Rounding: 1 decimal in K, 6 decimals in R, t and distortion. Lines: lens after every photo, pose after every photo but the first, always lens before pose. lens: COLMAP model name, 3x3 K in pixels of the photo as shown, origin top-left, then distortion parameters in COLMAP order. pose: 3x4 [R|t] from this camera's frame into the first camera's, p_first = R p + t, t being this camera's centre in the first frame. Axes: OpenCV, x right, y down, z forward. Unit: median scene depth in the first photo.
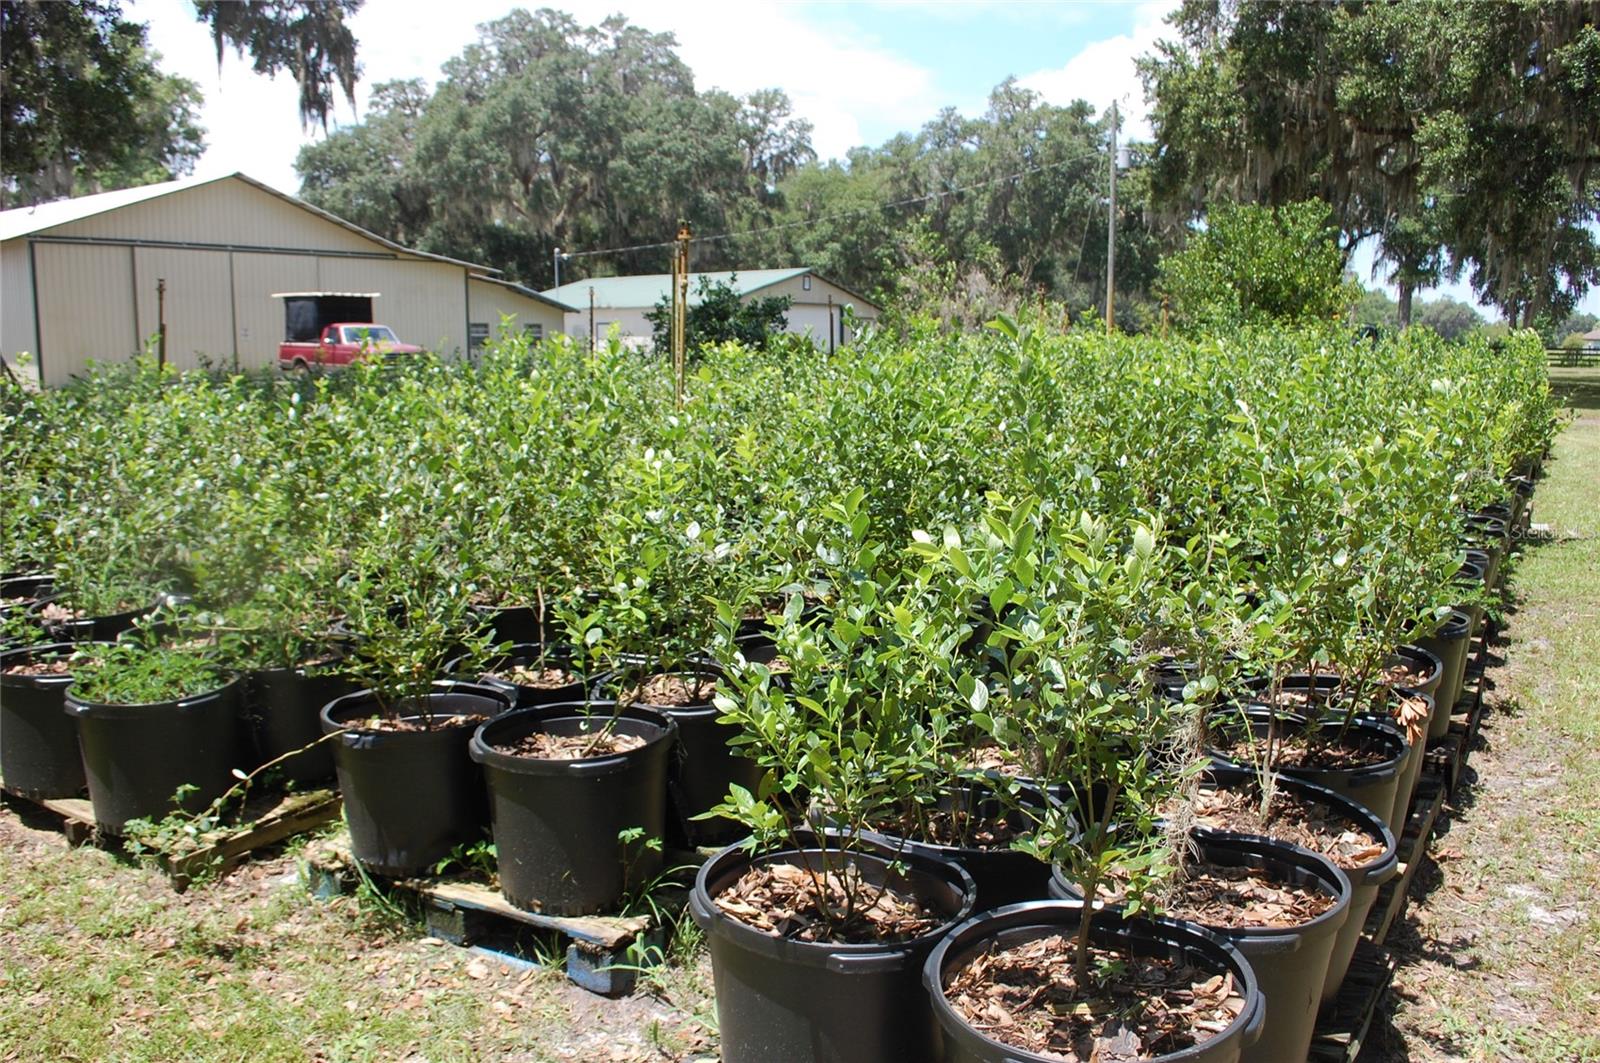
lens RADIAL K [[1250.1, 0, 800.0], [0, 1250.1, 531.5], [0, 0, 1]] dist [-0.082493, 0.004242]
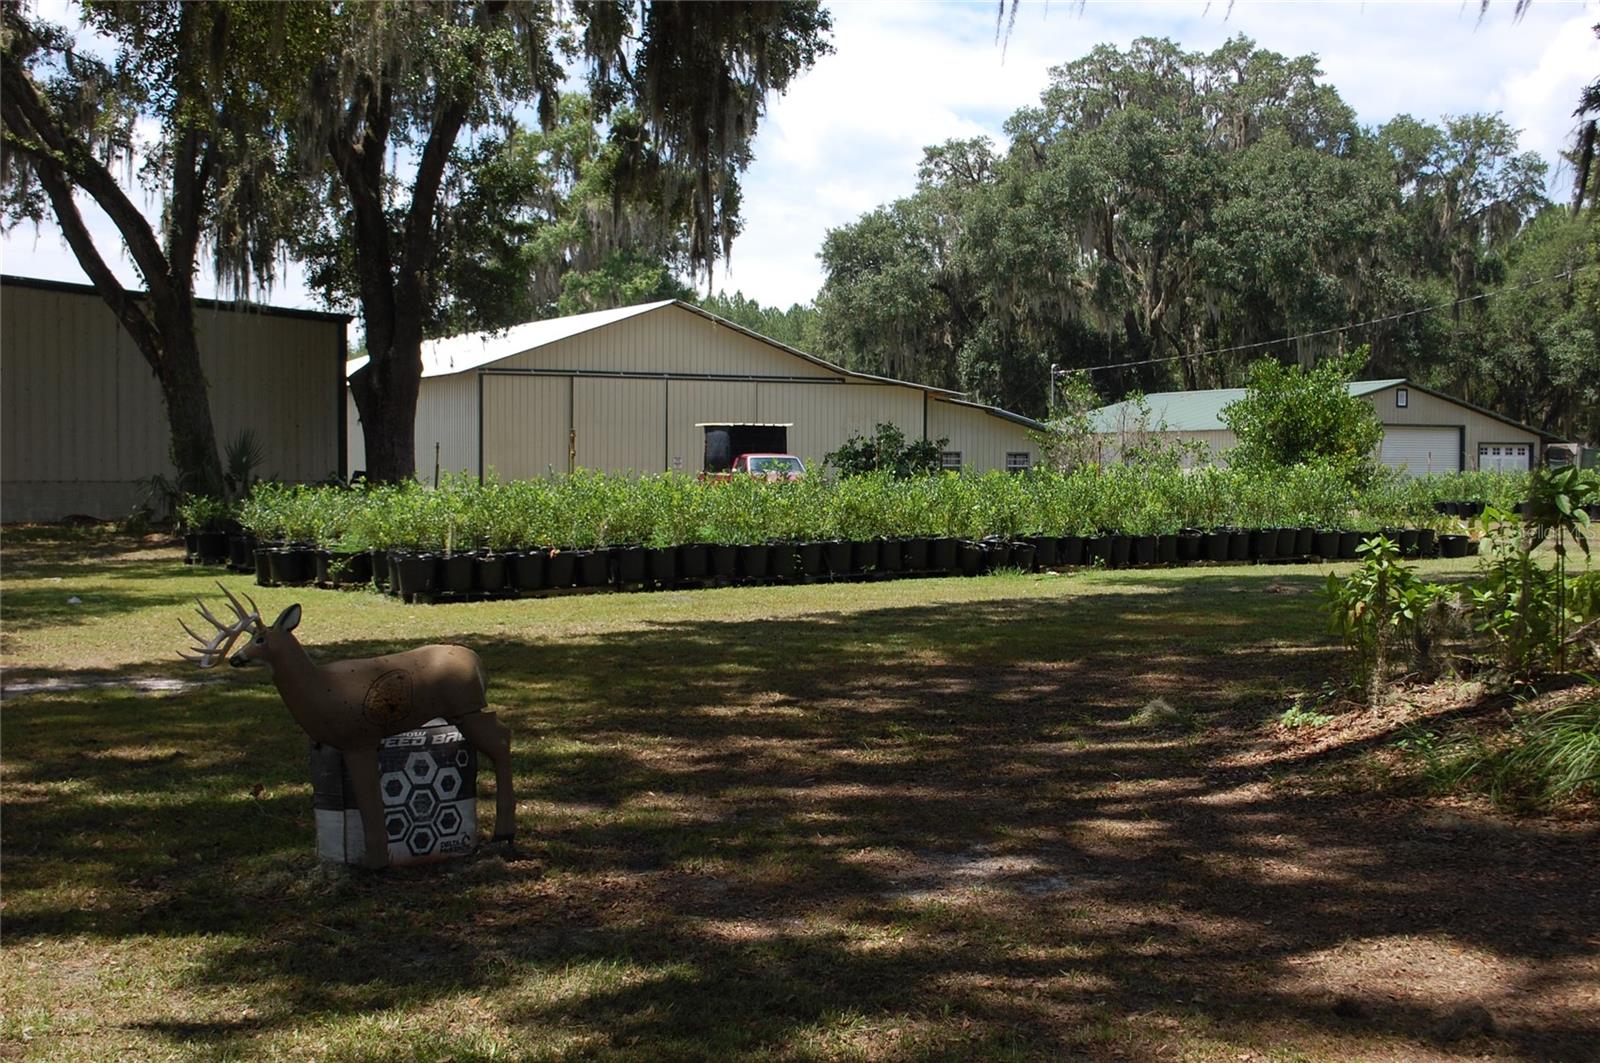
lens RADIAL K [[2213.9, 0, 800.0], [0, 2213.9, 531.5], [0, 0, 1]] dist [0.005838, -1.223398]
pose [[0.891597, 0.014773, -0.452589, 0.245524], [-0.071405, 0.991550, -0.108303, 0.043986], [0.447165, 0.128880, 0.885118, -0.289096]]
